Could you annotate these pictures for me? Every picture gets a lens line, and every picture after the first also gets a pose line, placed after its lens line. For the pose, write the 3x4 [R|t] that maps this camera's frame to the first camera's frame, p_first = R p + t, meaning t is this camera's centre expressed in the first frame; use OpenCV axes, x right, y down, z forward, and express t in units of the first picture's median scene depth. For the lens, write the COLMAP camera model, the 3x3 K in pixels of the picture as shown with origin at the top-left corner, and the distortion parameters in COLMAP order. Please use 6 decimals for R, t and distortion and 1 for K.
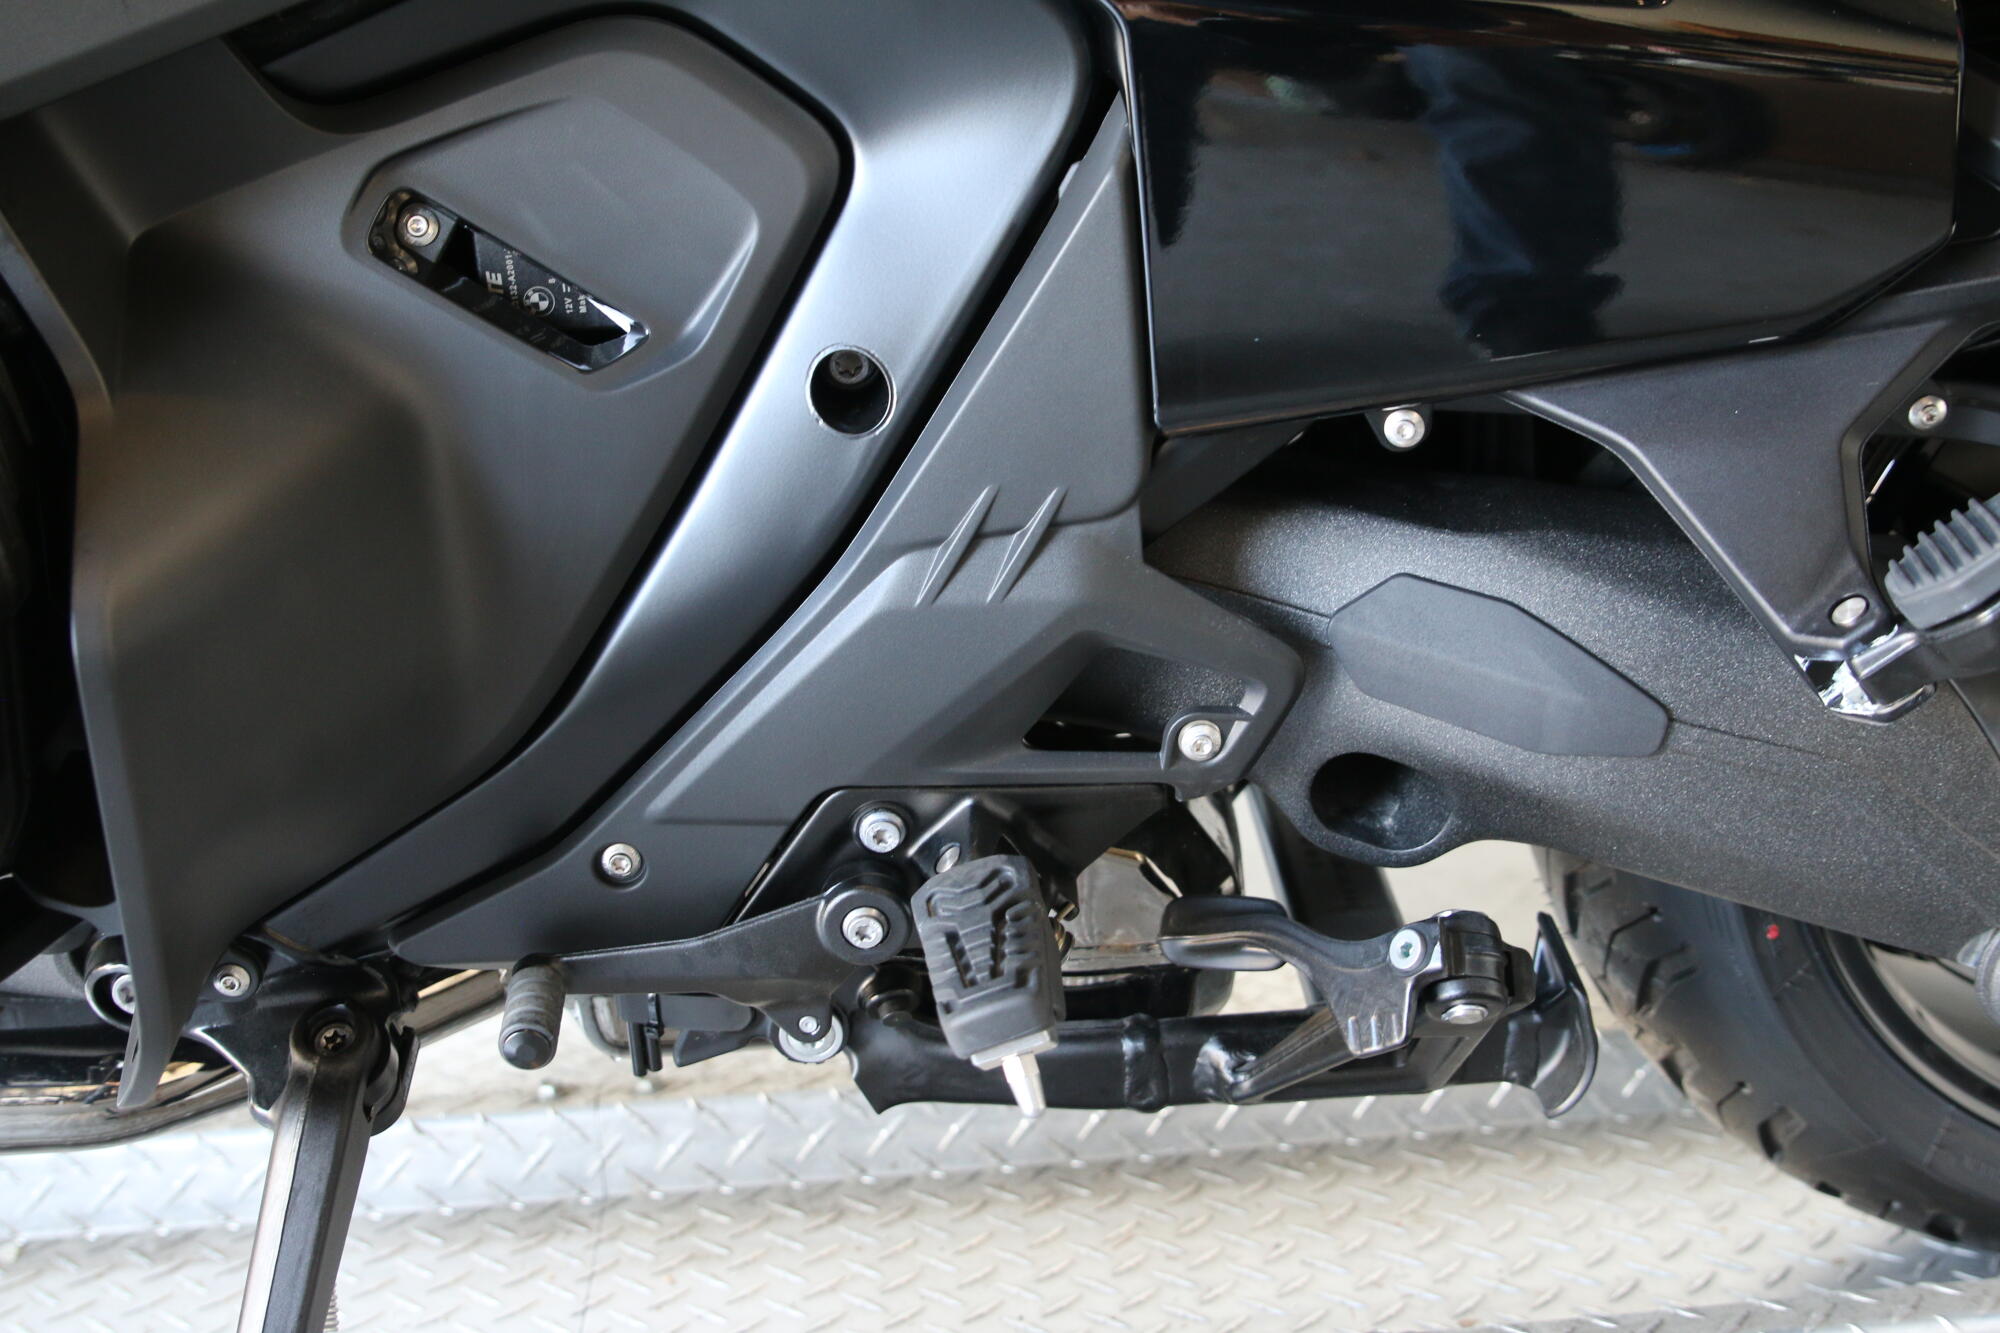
lens RADIAL K [[2464.1, 0, 999.3], [0, 2464.1, 662.2], [0, 0, 1]] dist [-0.071786, 0.000000]
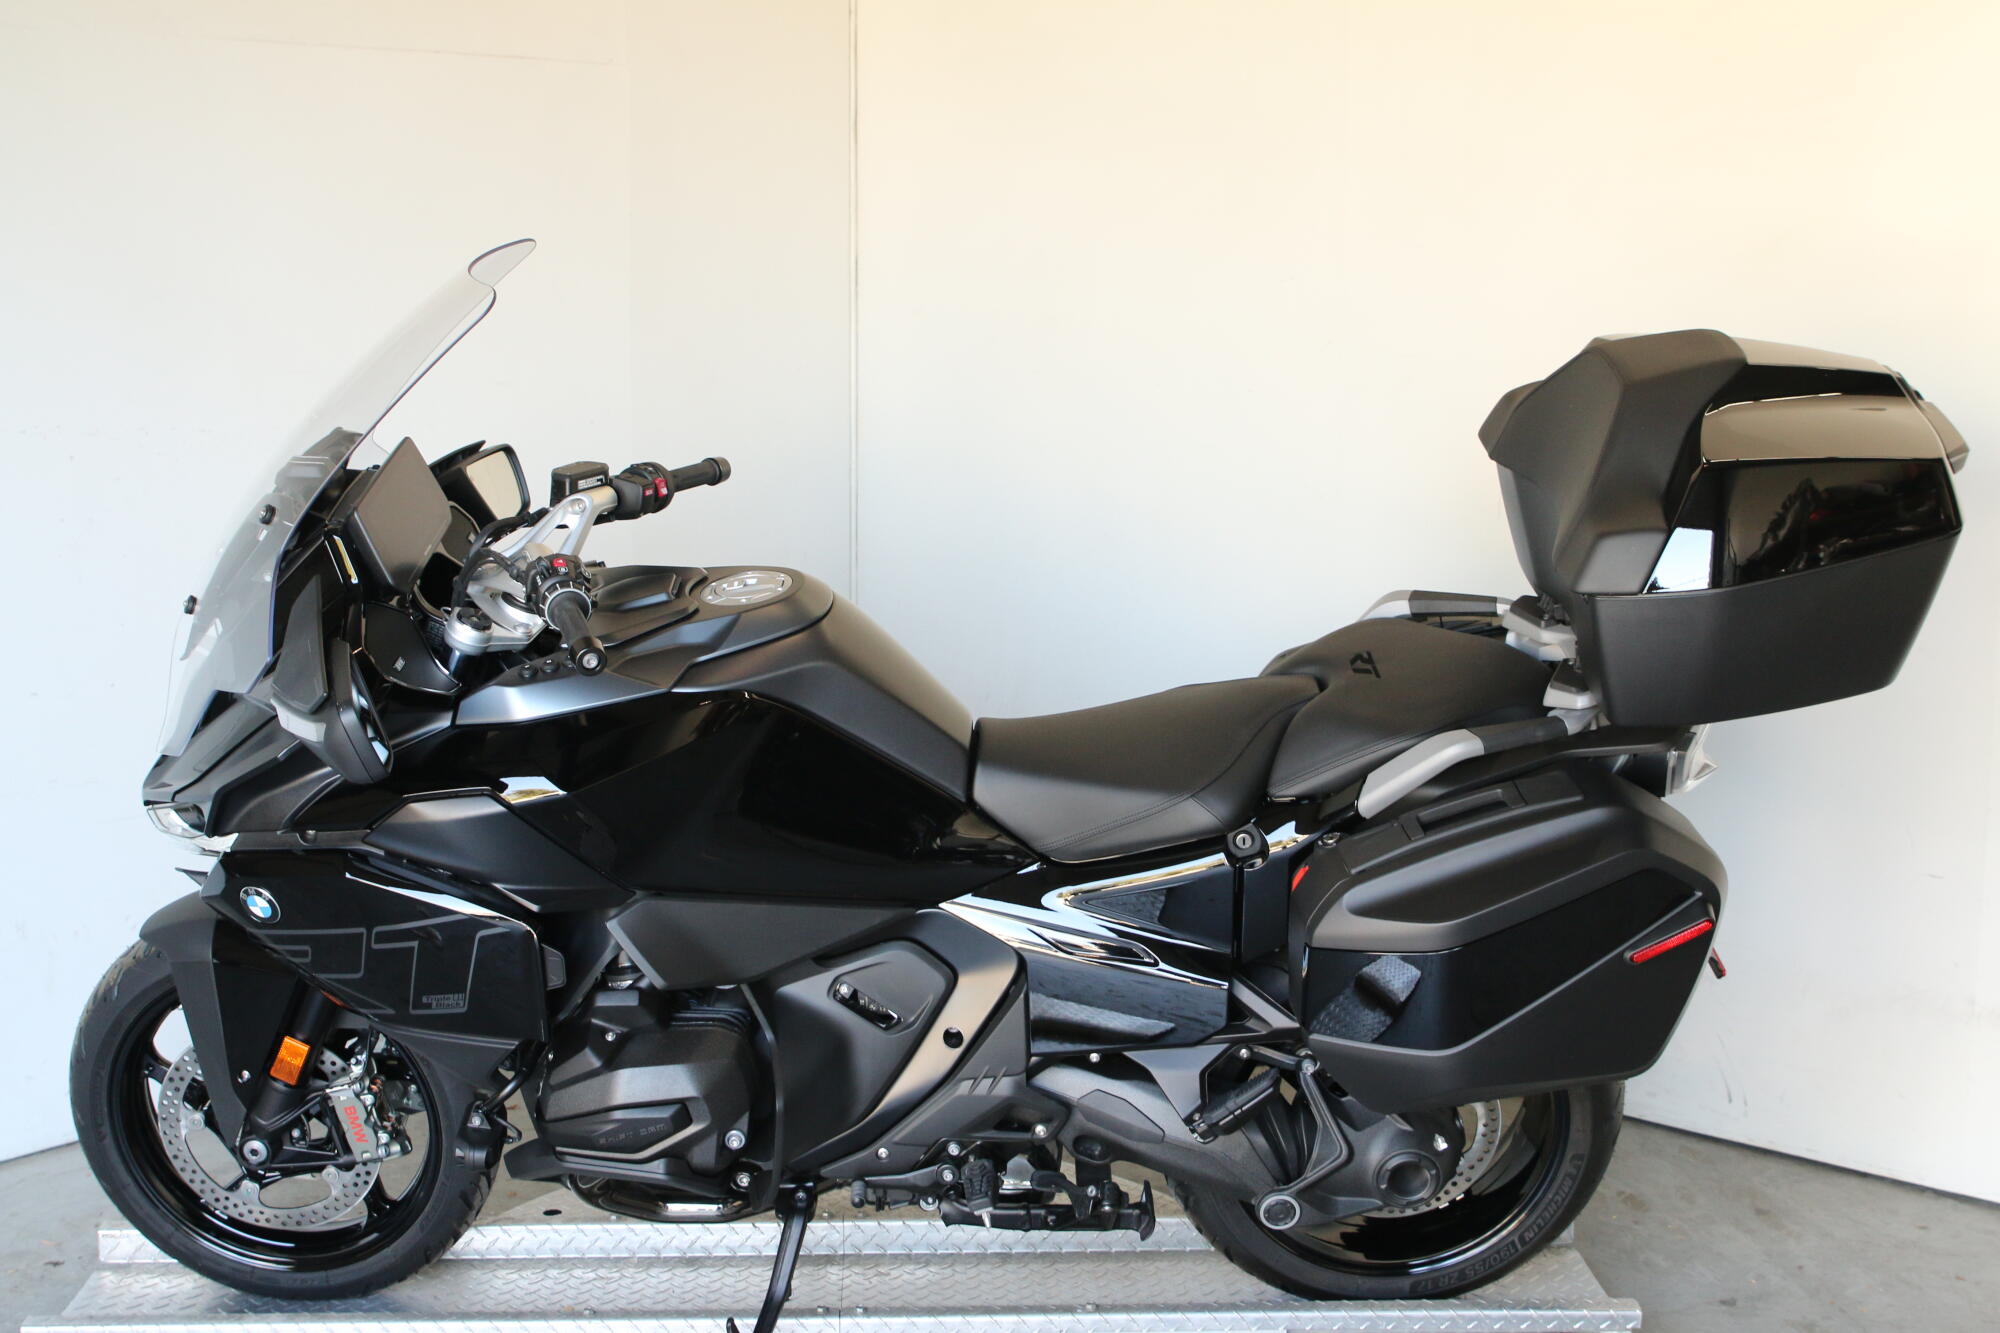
lens RADIAL K [[2464.1, 0, 992.3], [0, 2464.1, 664.2], [0, 0, 1]] dist [-0.071786, 0.000000]
pose [[0.997877, 0.054418, -0.035789, 0.102174], [-0.056368, 0.996841, -0.055947, -0.457554], [0.032632, 0.057846, 0.997792, -2.738042]]
